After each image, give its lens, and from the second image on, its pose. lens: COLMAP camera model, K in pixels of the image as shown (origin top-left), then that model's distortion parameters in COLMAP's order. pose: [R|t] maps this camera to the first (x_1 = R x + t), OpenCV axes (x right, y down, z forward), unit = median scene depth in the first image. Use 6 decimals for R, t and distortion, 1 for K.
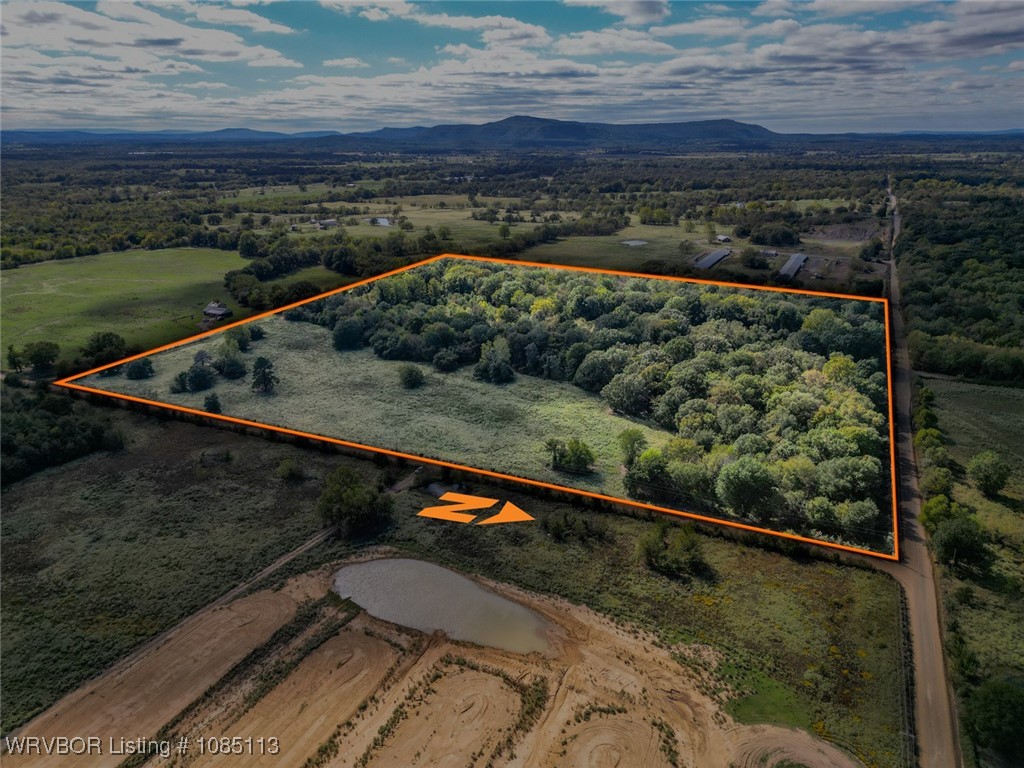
lens RADIAL K [[712.4, 0, 511.0], [0, 712.4, 382.5], [0, 0, 1]] dist [0.085485, -0.087680]
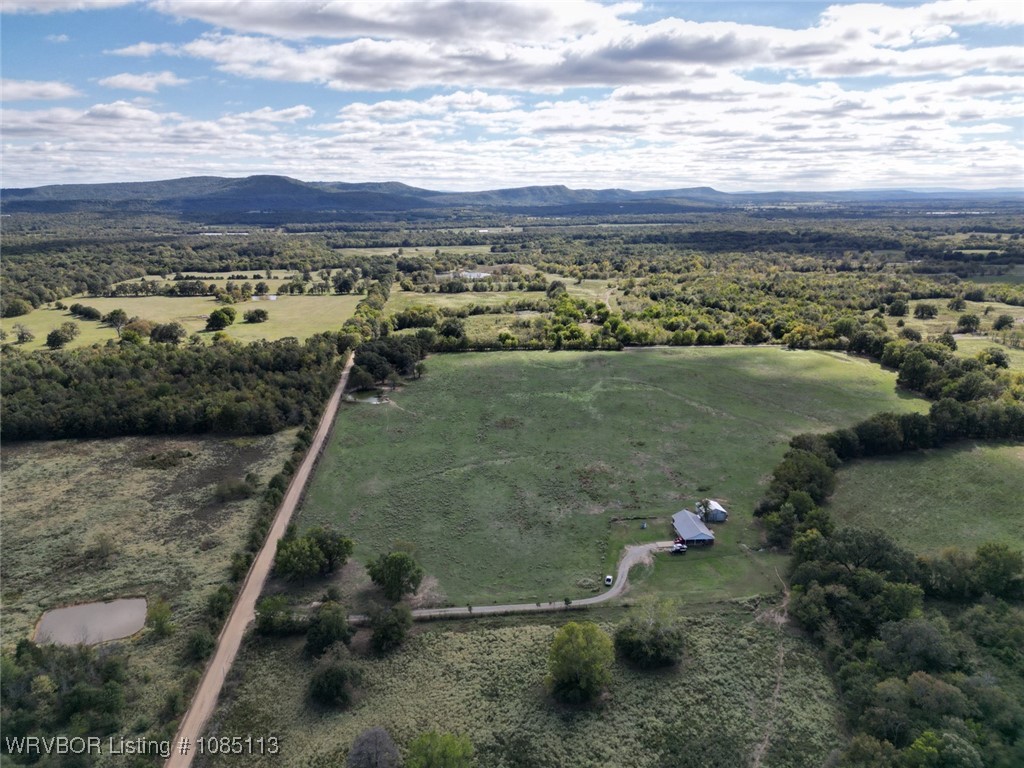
lens RADIAL K [[712.4, 0, 511.0], [0, 712.4, 382.5], [0, 0, 1]] dist [0.085485, -0.087680]
pose [[0.541560, 0.214019, -0.812963, -0.042994], [-0.273731, 0.959242, 0.070180, -0.110171], [0.794848, 0.184527, 0.578071, 0.318082]]
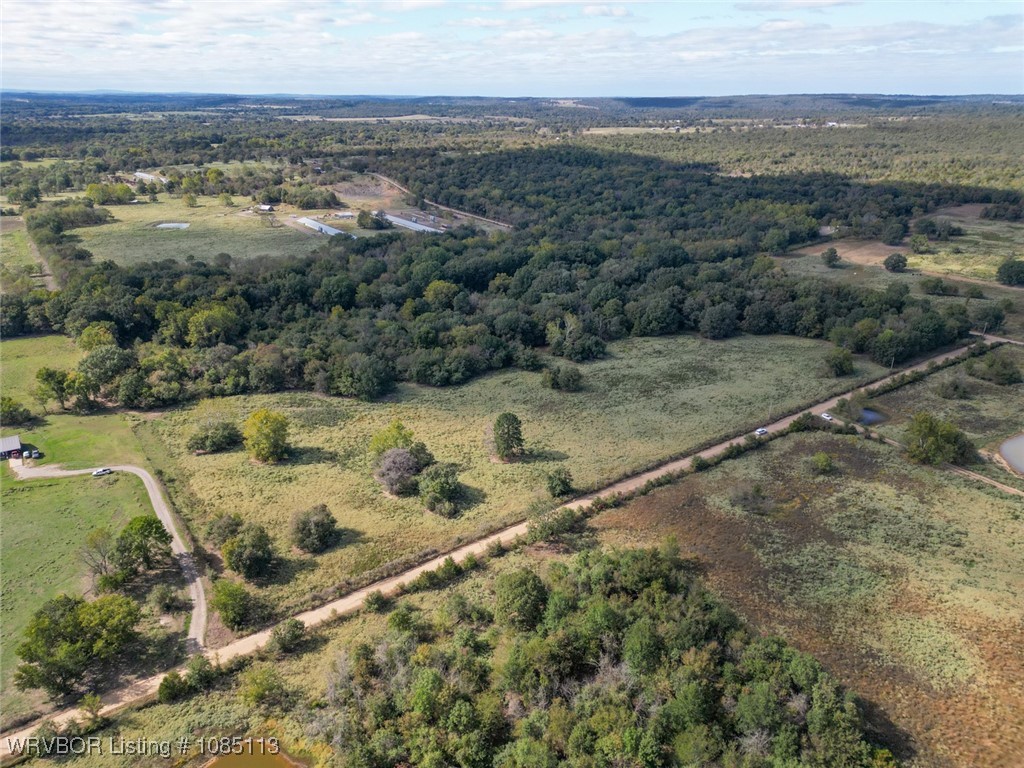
lens RADIAL K [[712.4, 0, 511.0], [0, 712.4, 382.5], [0, 0, 1]] dist [0.085485, -0.087680]
pose [[0.481256, -0.321148, 0.815633, -0.347482], [0.280696, 0.937936, 0.203682, -0.079036], [-0.830423, 0.130921, 0.541532, 0.228785]]
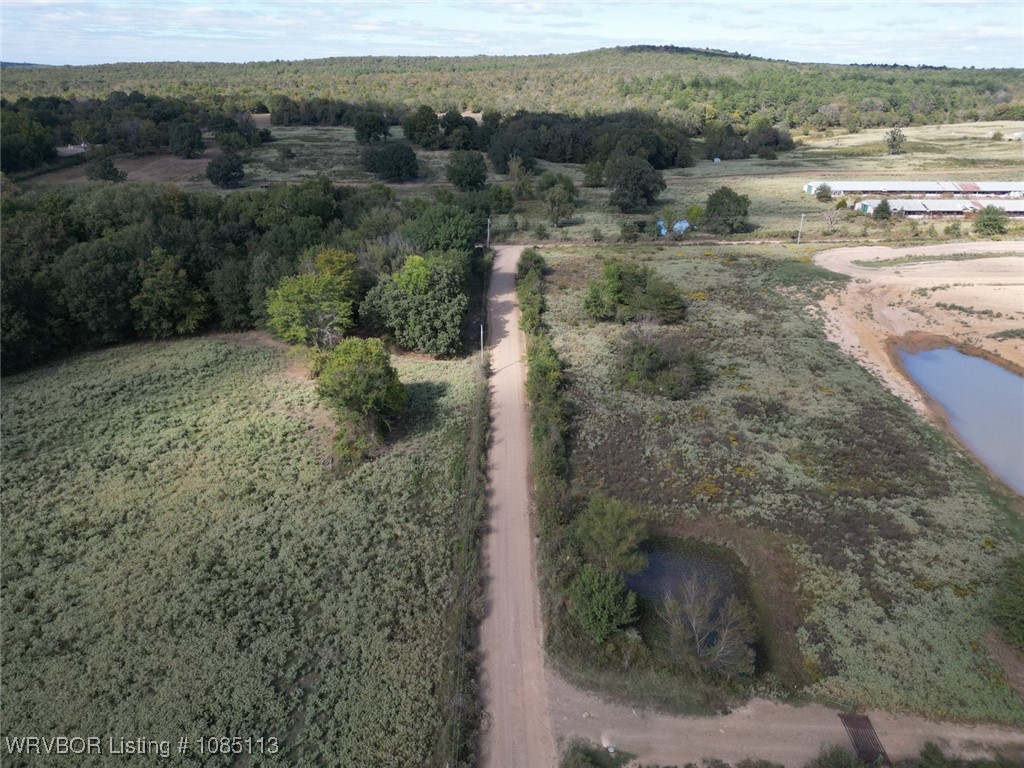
lens RADIAL K [[712.4, 0, 511.0], [0, 712.4, 382.5], [0, 0, 1]] dist [0.085485, -0.087680]
pose [[-0.452756, -0.344282, 0.822485, -0.067674], [0.280939, 0.820378, 0.498049, -0.015620], [-0.846218, 0.456563, -0.274709, 0.295763]]
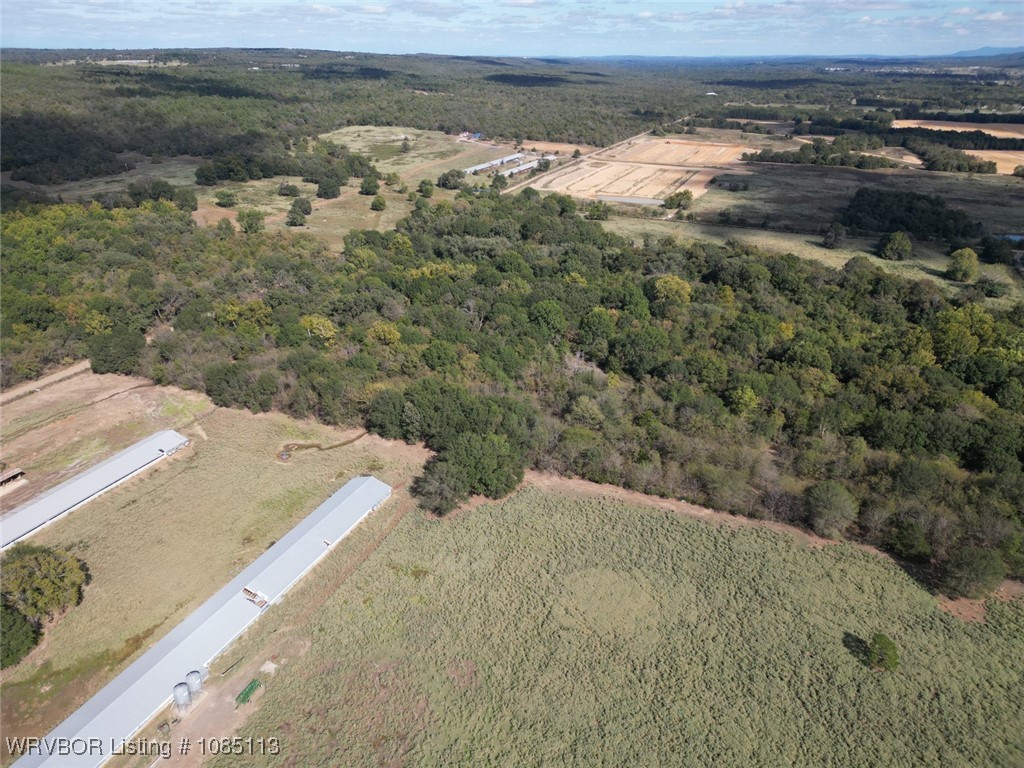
lens RADIAL K [[712.4, 0, 511.0], [0, 712.4, 382.5], [0, 0, 1]] dist [0.085485, -0.087680]
pose [[-0.998272, 0.023126, -0.054014, 0.138561], [-0.020616, 0.722983, 0.690559, -0.287506], [0.055021, 0.690479, -0.721257, 0.826156]]
